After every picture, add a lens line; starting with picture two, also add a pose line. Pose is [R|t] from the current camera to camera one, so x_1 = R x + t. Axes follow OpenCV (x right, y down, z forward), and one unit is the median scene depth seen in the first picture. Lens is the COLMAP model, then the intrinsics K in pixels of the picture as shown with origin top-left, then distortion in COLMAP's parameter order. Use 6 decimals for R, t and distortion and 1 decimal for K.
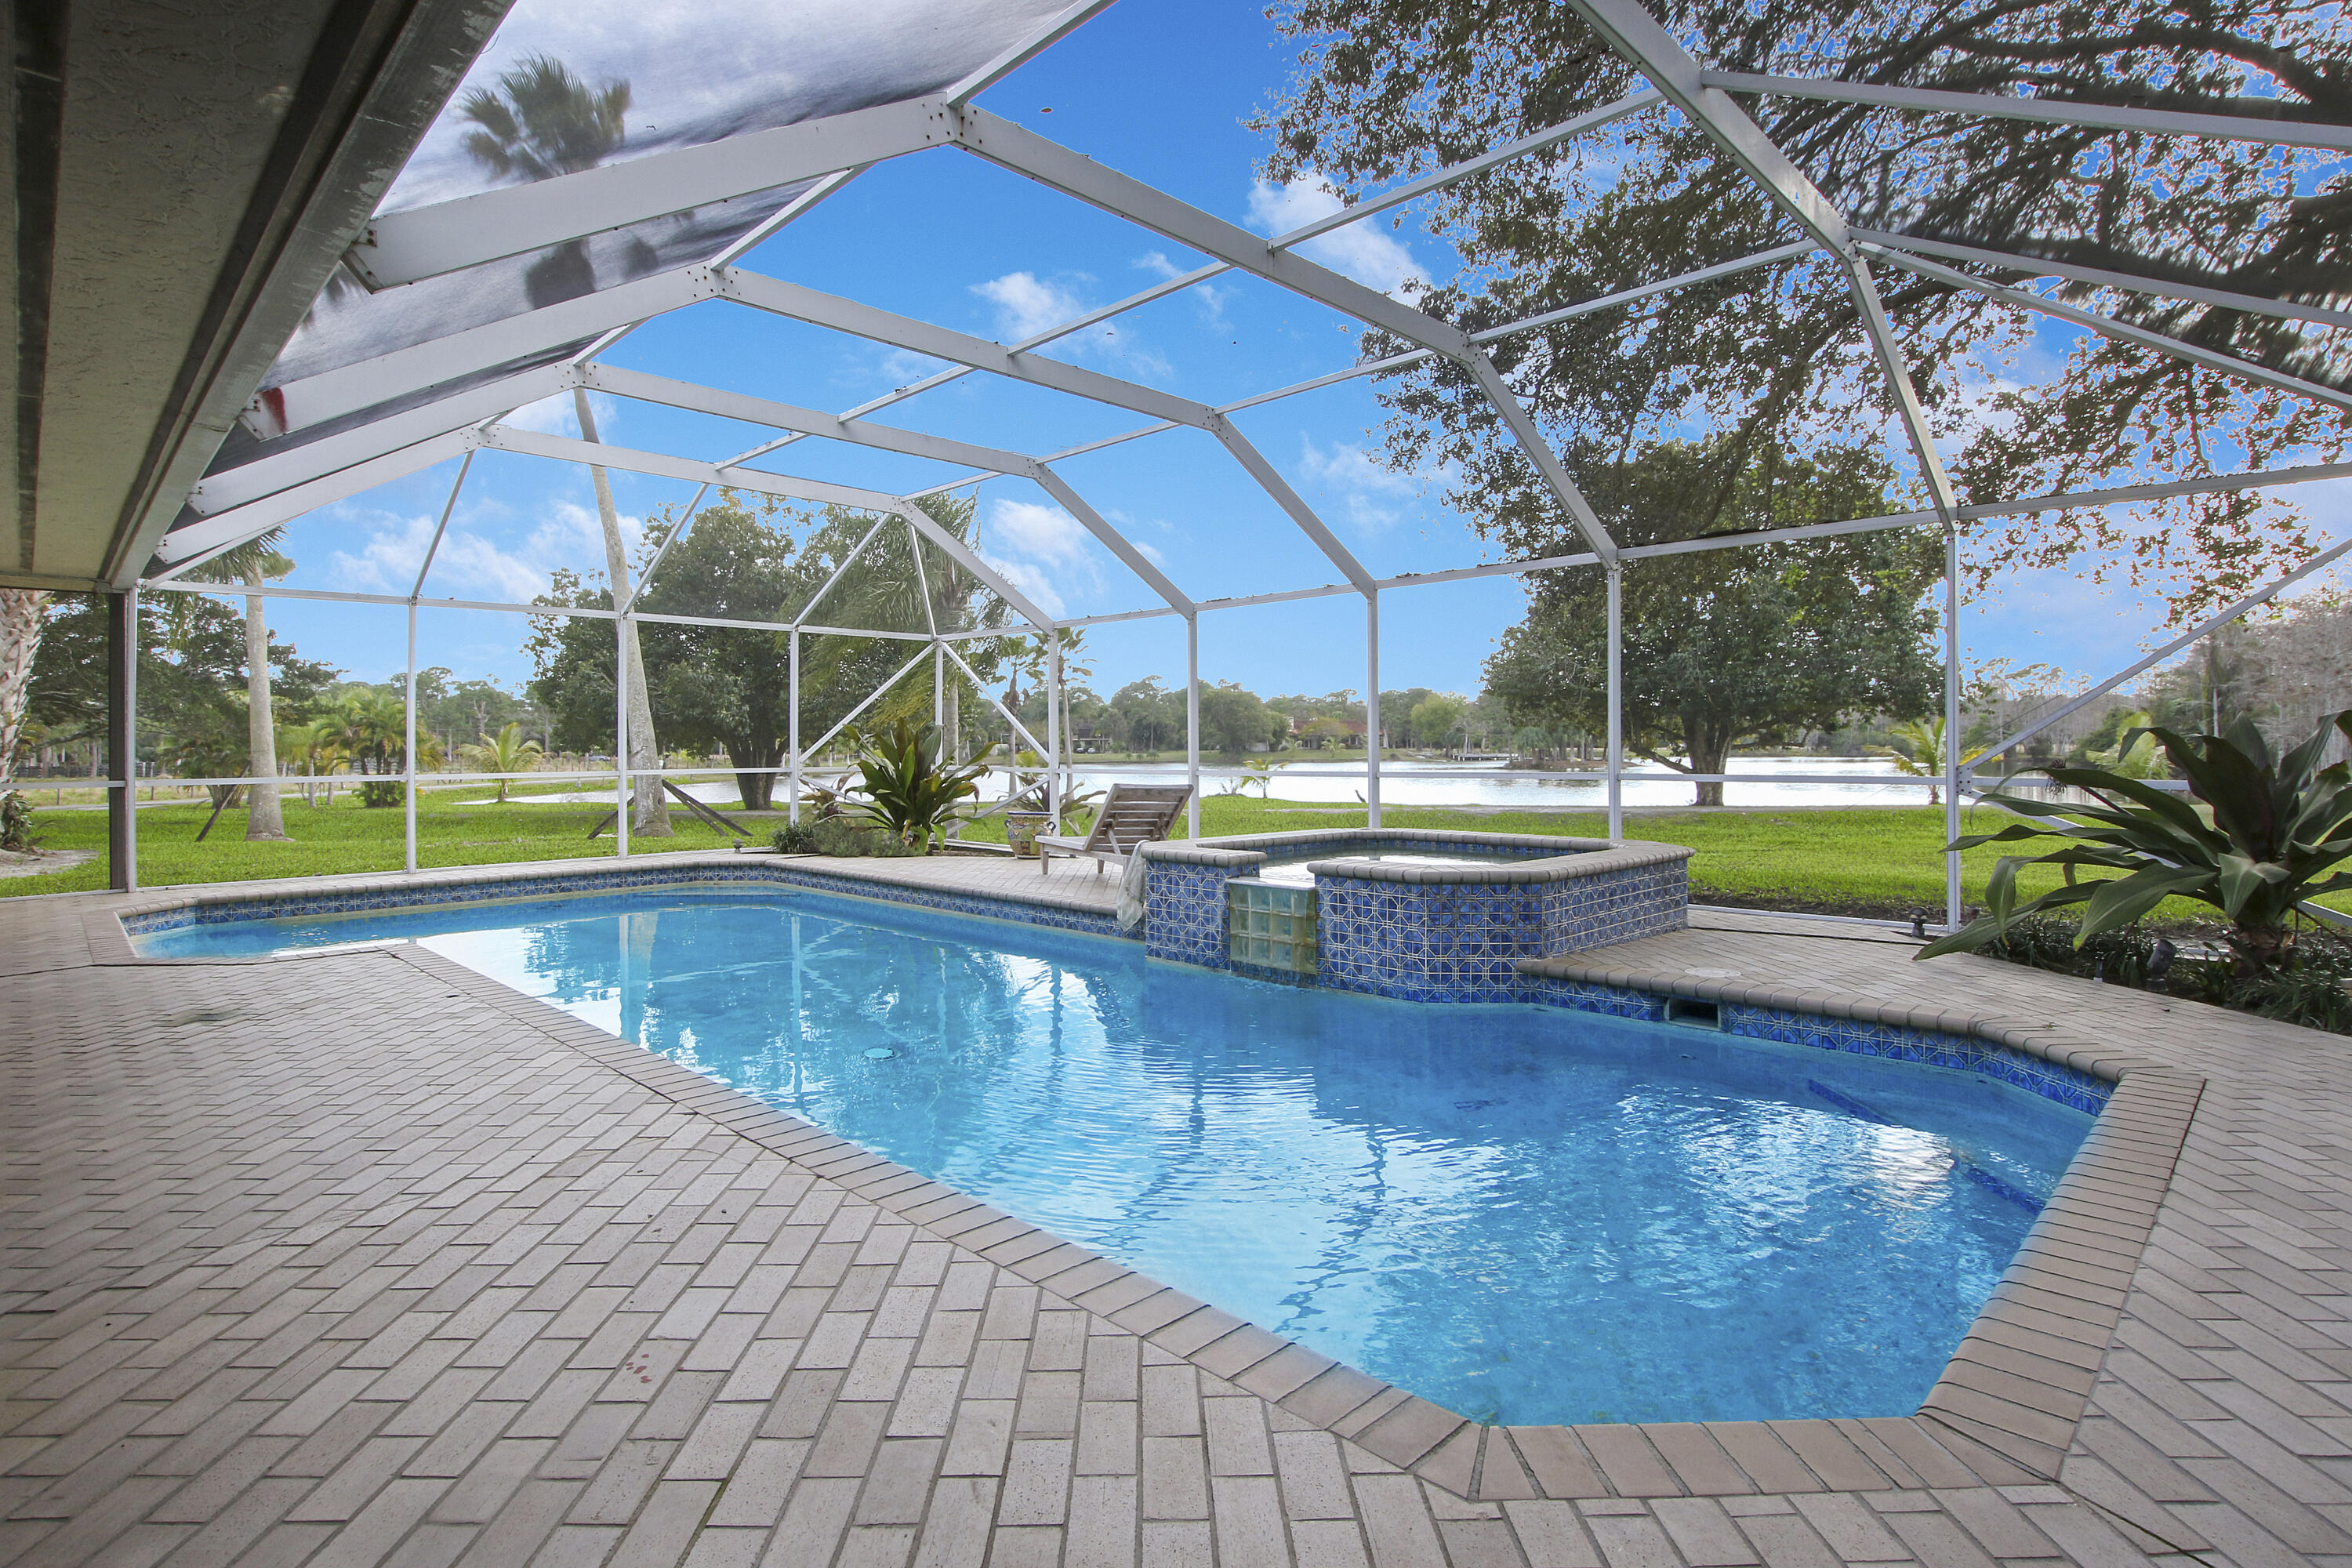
lens RADIAL K [[1164.8, 0, 1186.3], [0, 1164.8, 733.3], [0, 0, 1]] dist [-0.030531, 0.000891]
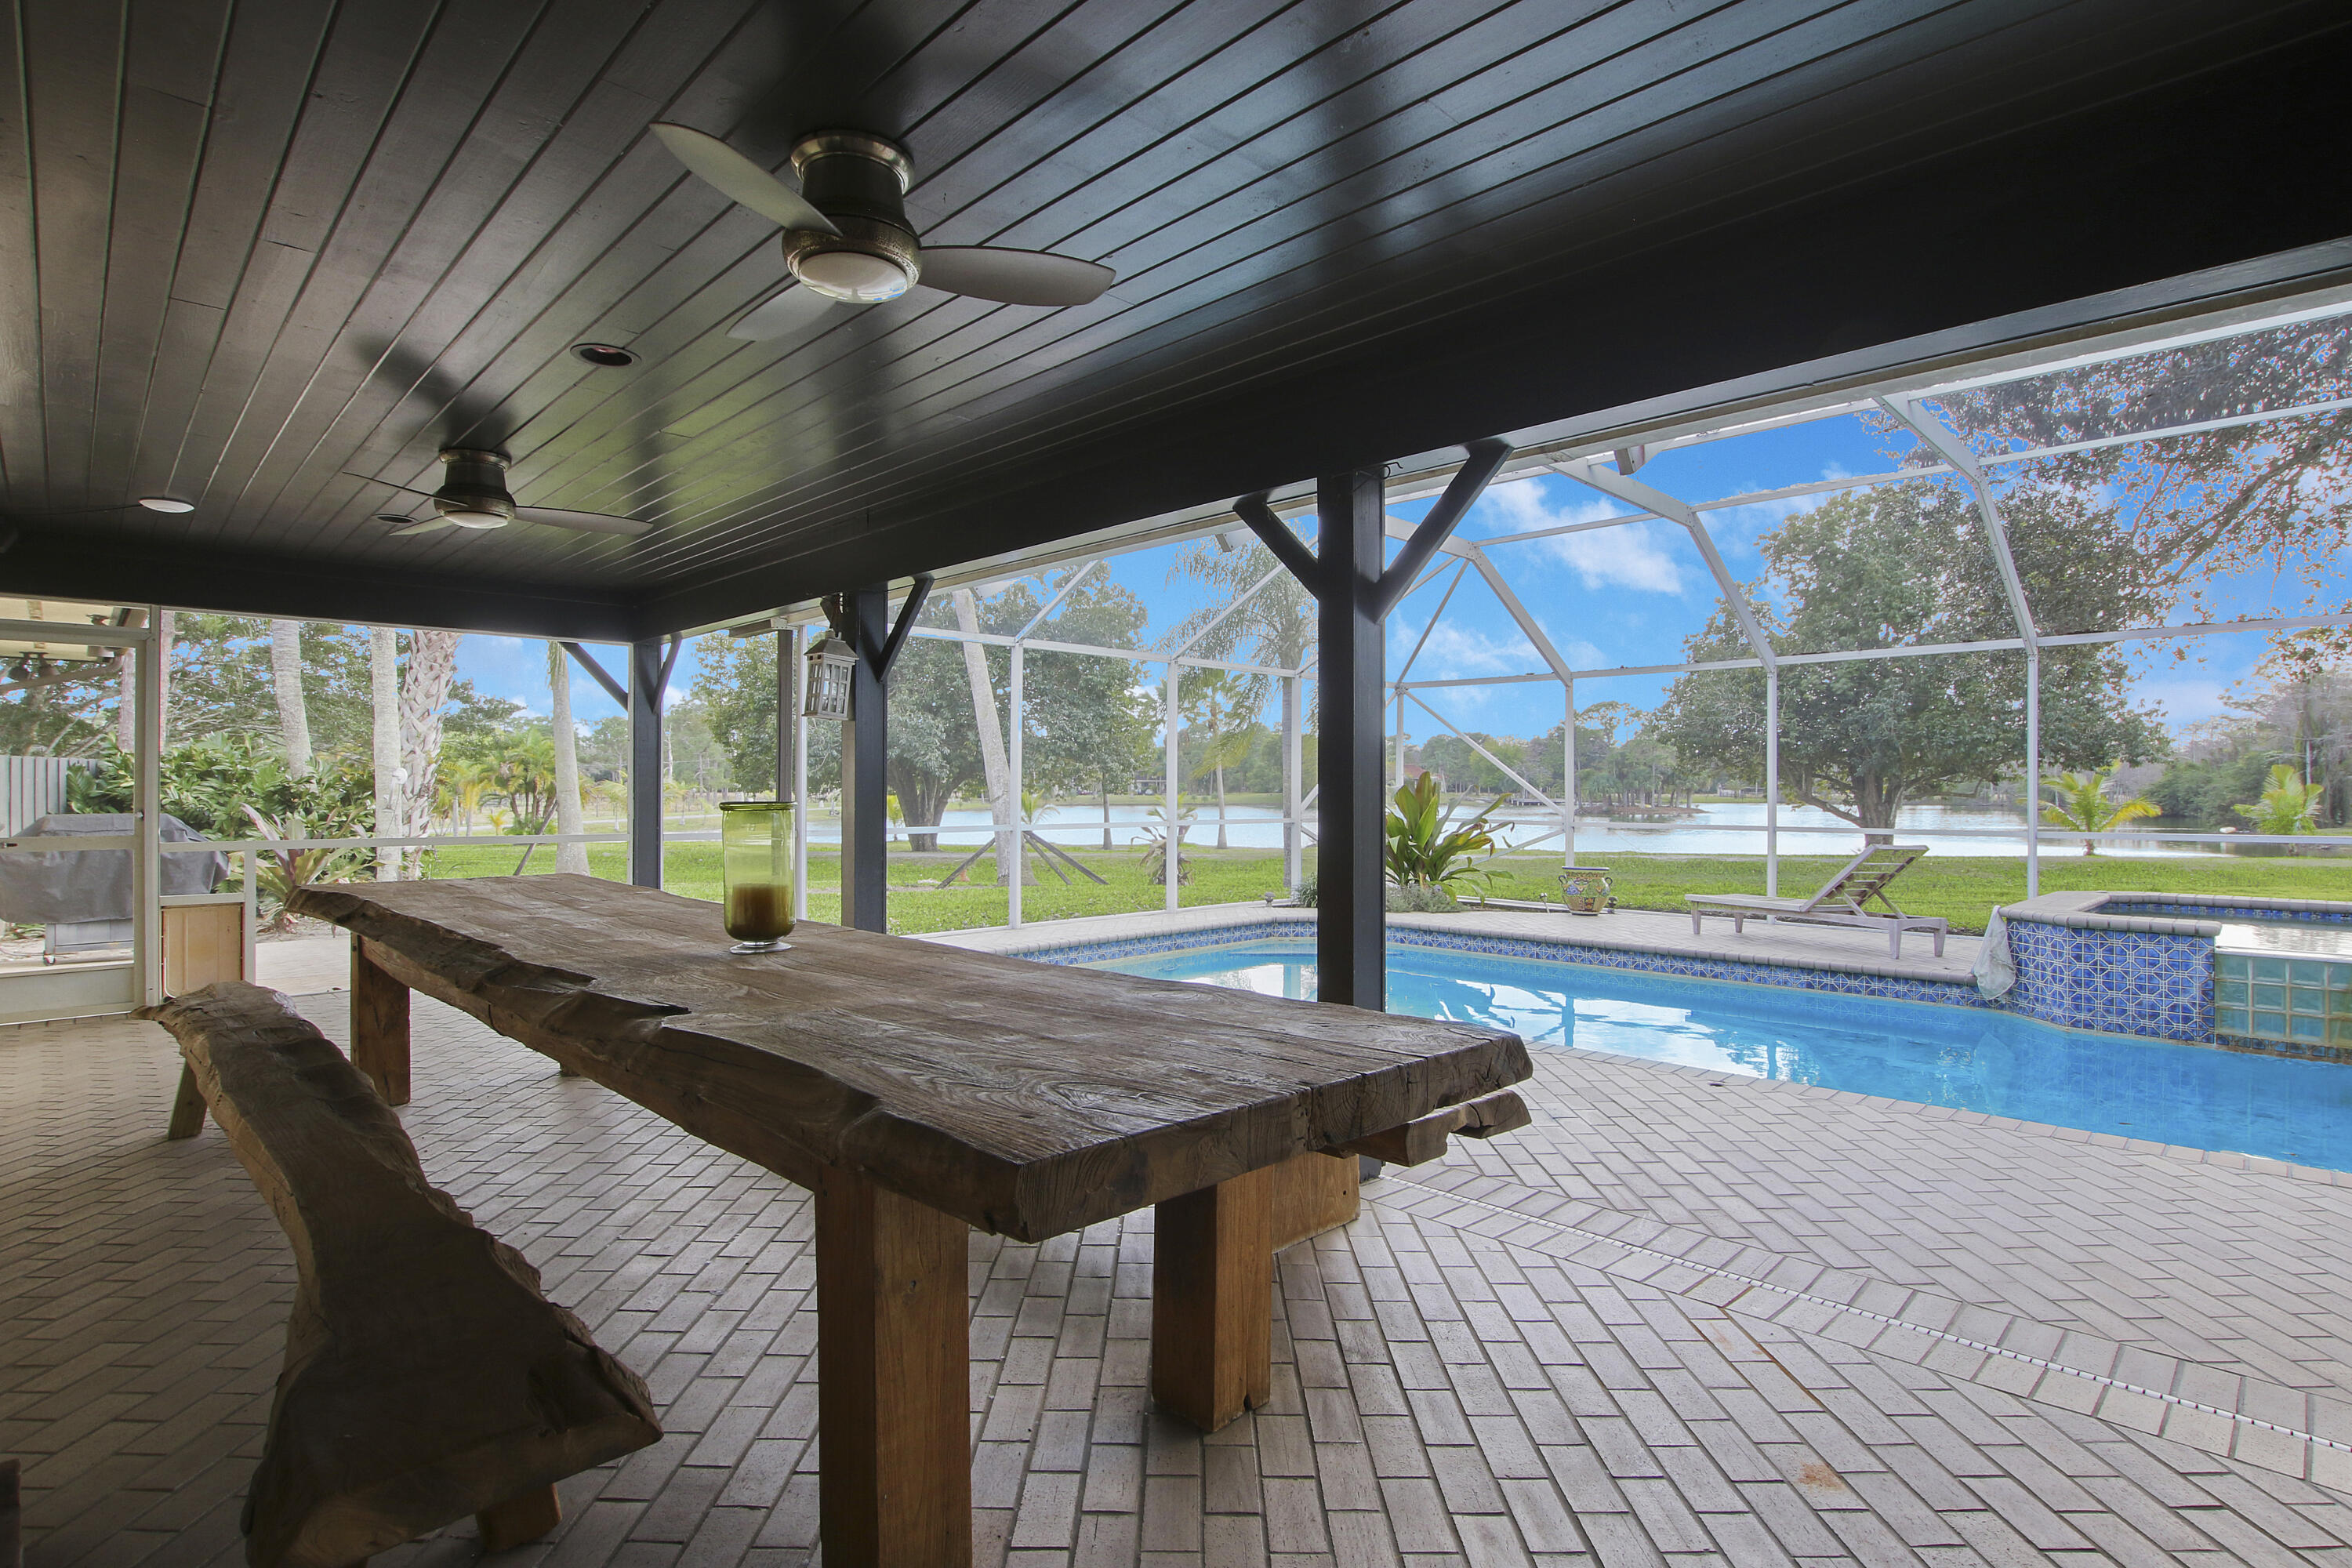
lens RADIAL K [[1164.8, 0, 1175.1], [0, 1164.8, 783.3], [0, 0, 1]] dist [-0.030531, 0.000891]
pose [[0.999899, 0.009701, -0.010392, -0.142675], [-0.009625, 0.999927, 0.007321, -0.001508], [0.010462, -0.007221, 0.999919, 0.011796]]
